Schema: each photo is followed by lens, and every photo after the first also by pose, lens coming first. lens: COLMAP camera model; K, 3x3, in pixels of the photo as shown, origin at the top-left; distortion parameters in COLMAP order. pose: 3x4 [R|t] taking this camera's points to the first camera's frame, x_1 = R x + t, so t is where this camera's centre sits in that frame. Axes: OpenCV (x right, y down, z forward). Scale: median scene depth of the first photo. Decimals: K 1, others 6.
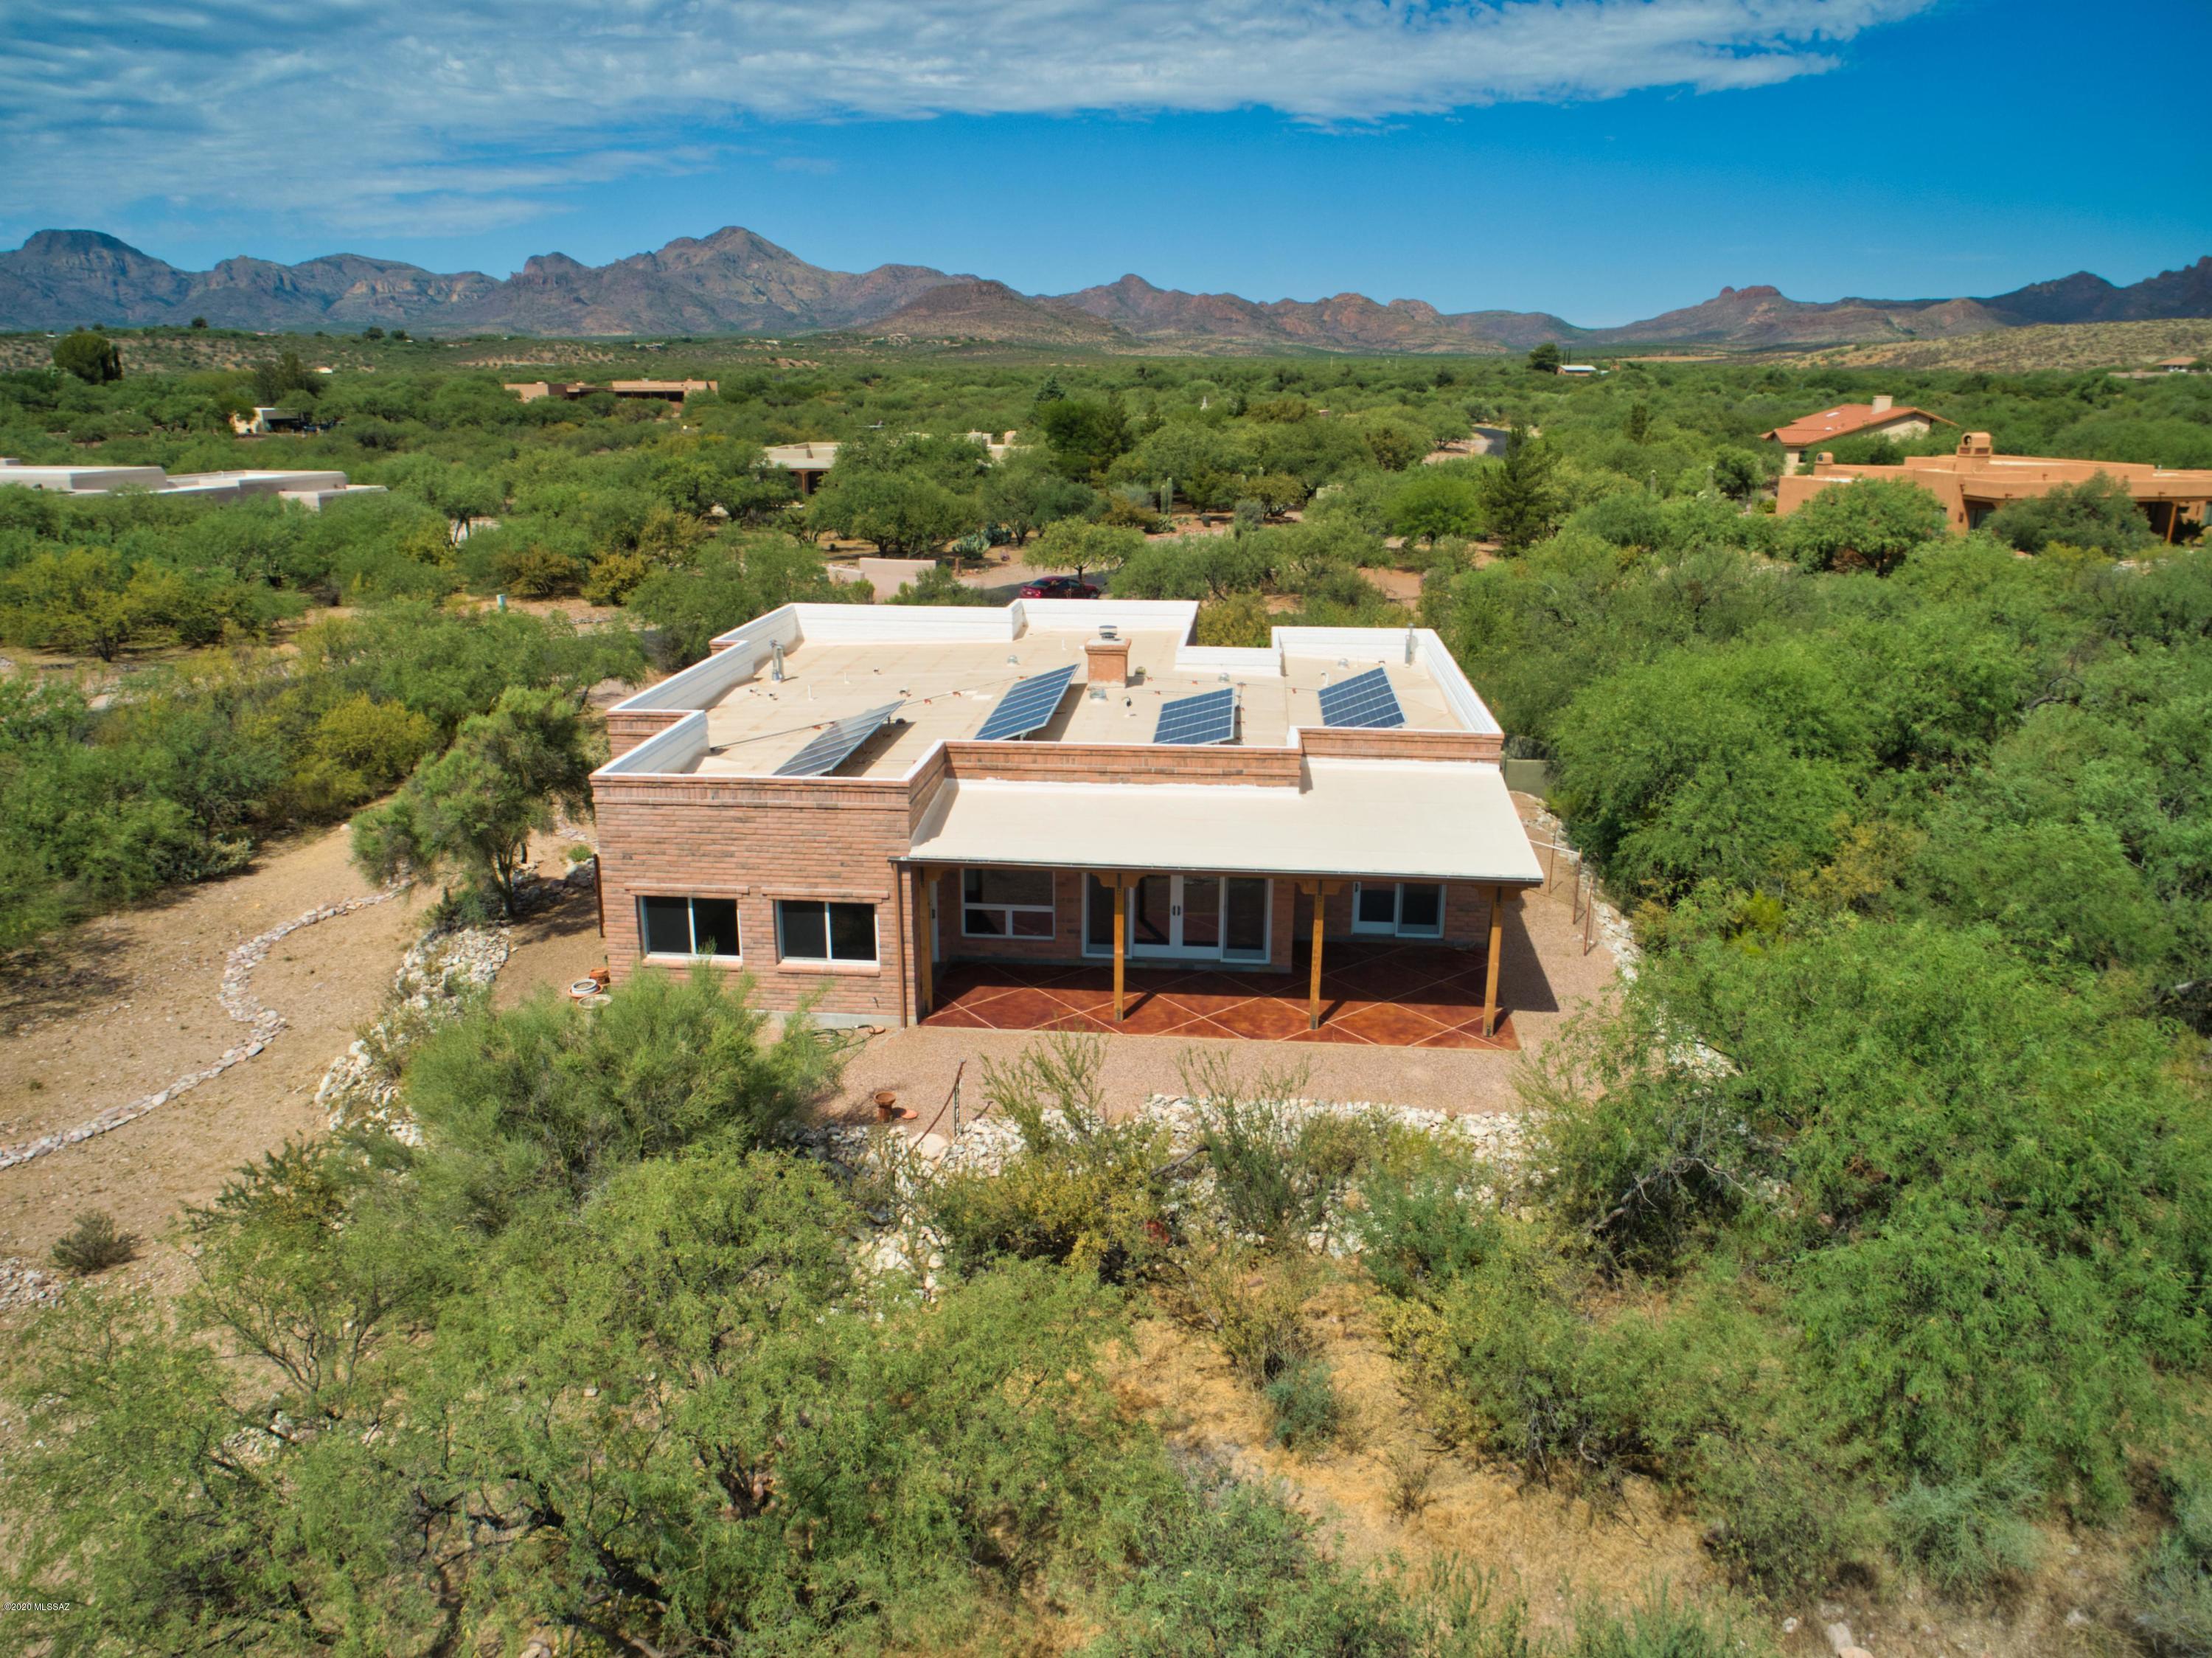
lens RADIAL K [[1568.5, 0, 1106.0], [0, 1568.5, 829.0], [0, 0, 1]] dist [-0.028442, 0.002811]
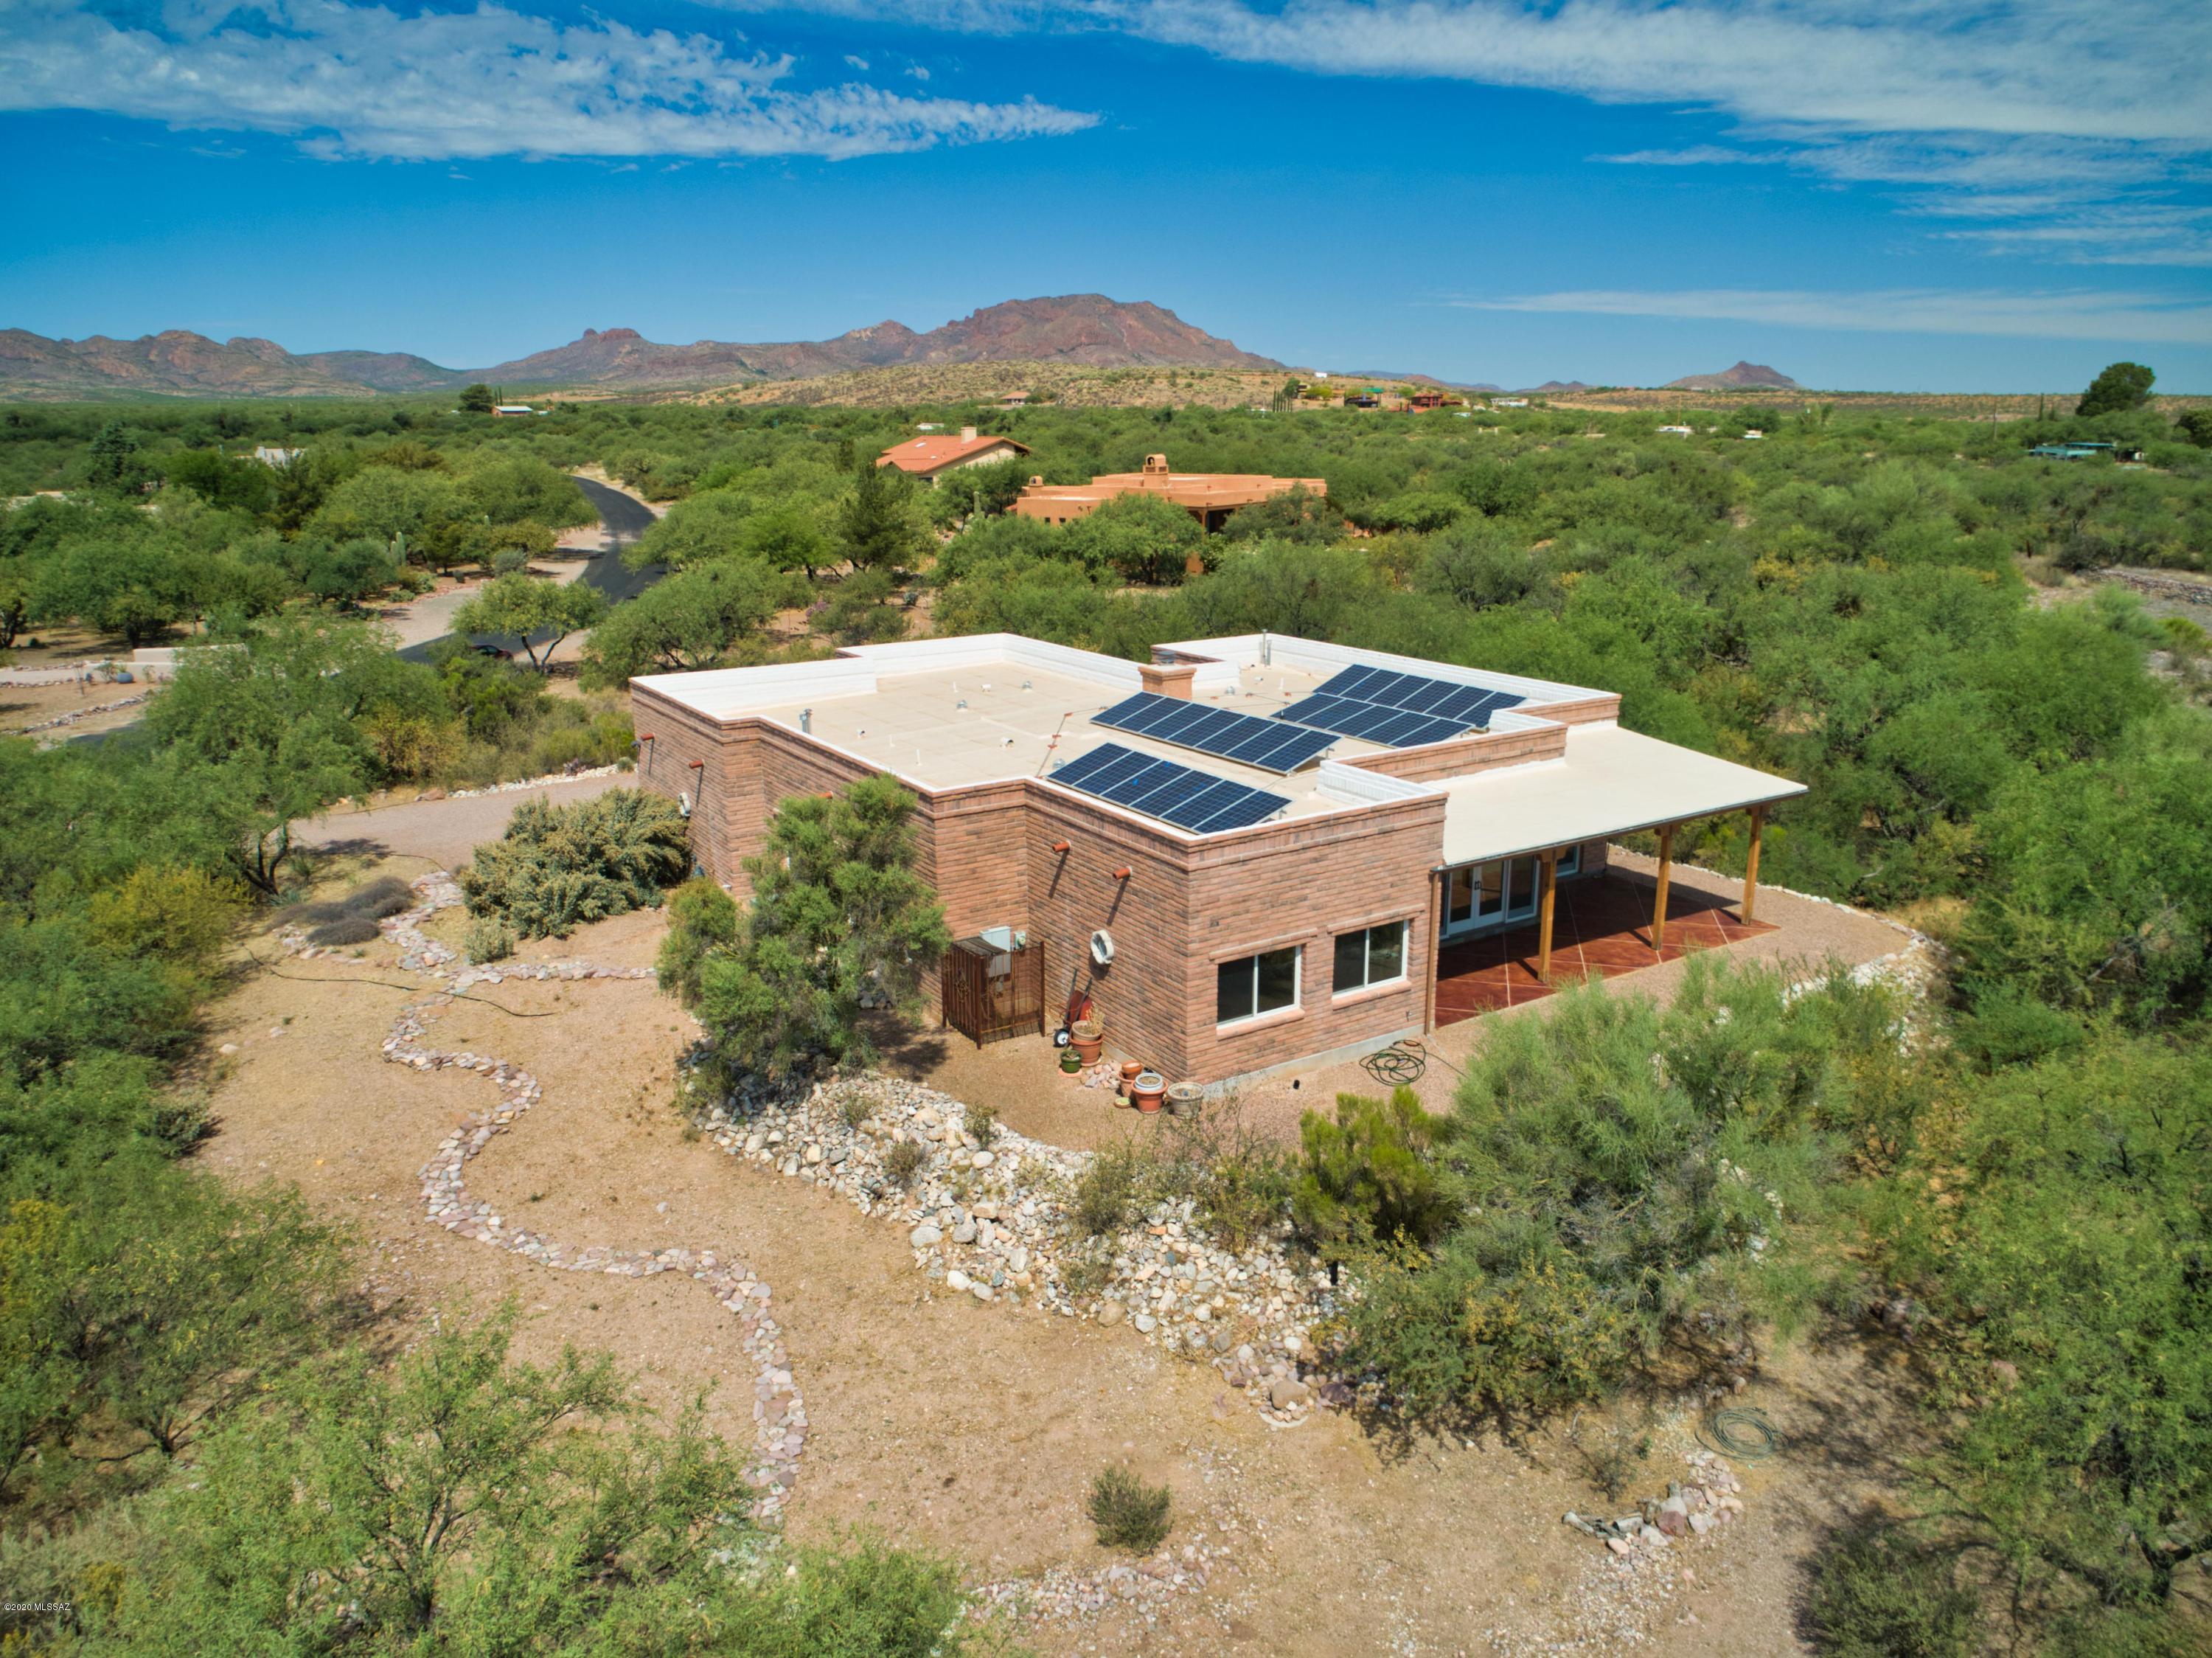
lens RADIAL K [[1568.5, 0, 1106.0], [0, 1568.5, 829.0], [0, 0, 1]] dist [-0.028442, 0.002811]
pose [[0.782639, -0.165503, 0.600071, -0.891933], [0.179938, 0.983003, 0.036434, -0.081271], [-0.595902, 0.079461, 0.799117, 0.295081]]
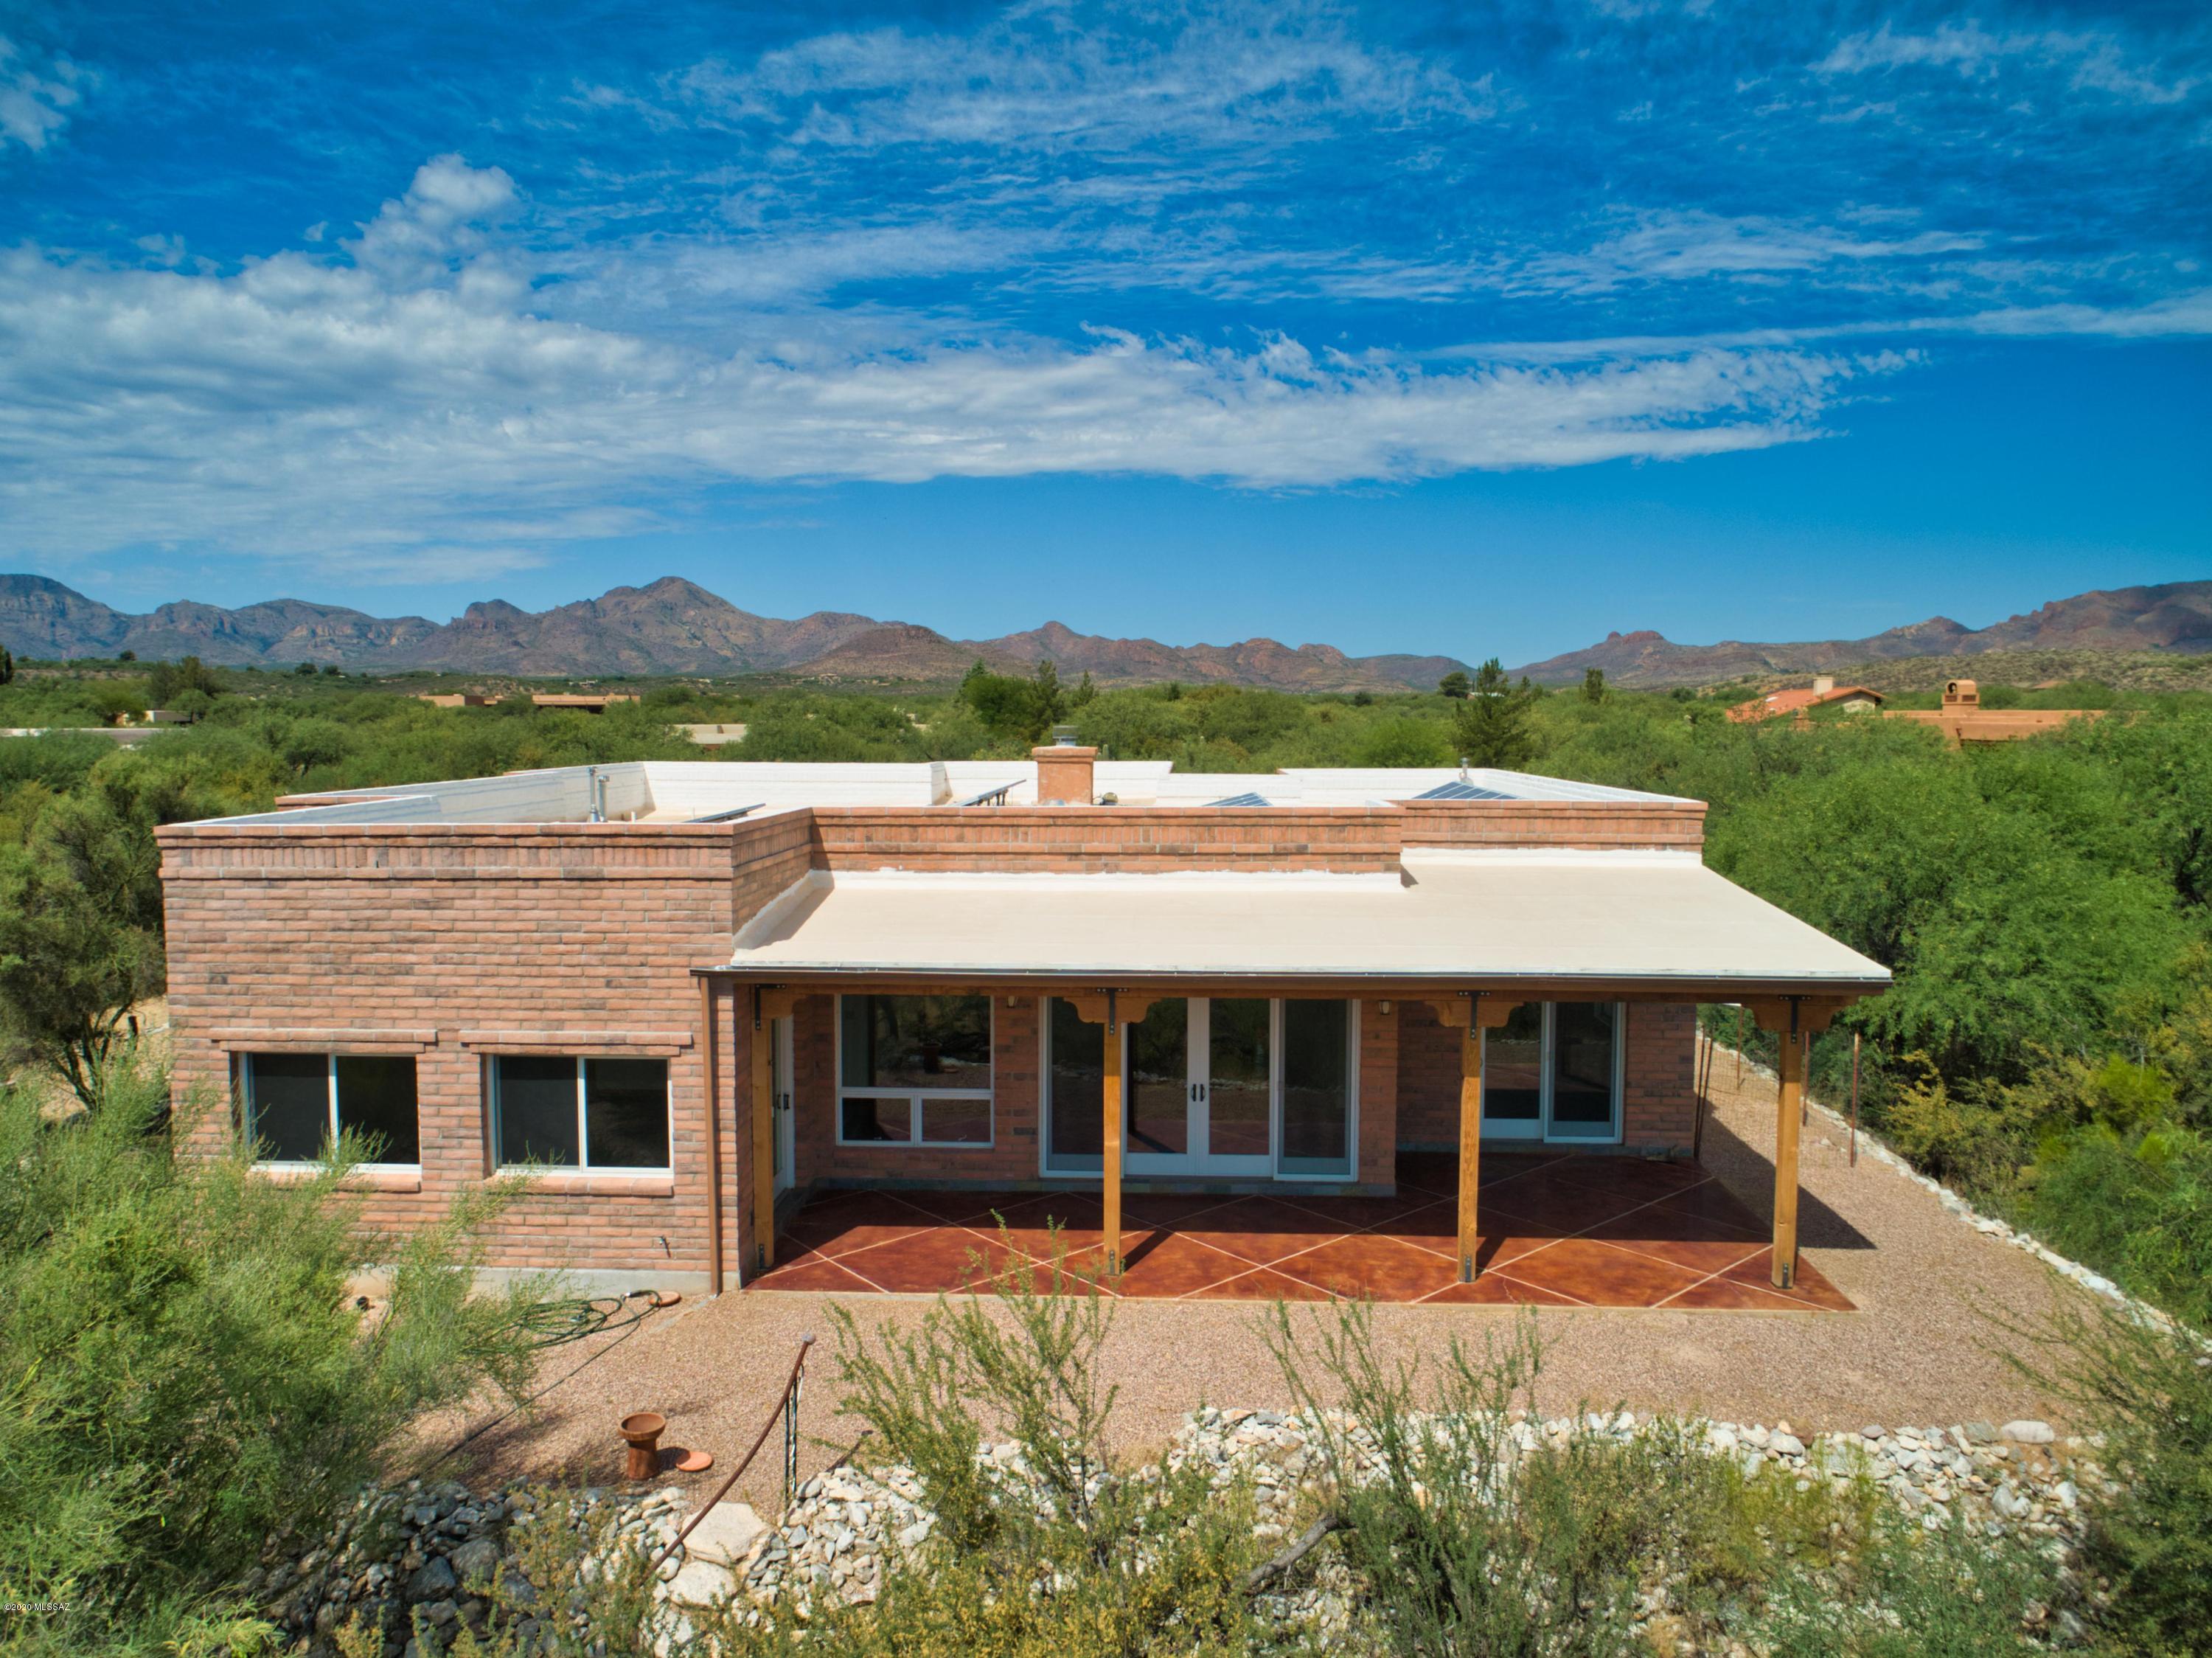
lens RADIAL K [[1561.3, 0, 1106.0], [0, 1561.3, 829.0], [0, 0, 1]] dist [-0.015350, -0.001534]
pose [[0.998811, -0.004669, 0.048531, -0.020098], [0.014692, 0.977960, -0.208275, 0.084141], [-0.046489, 0.208740, 0.976866, 0.437824]]
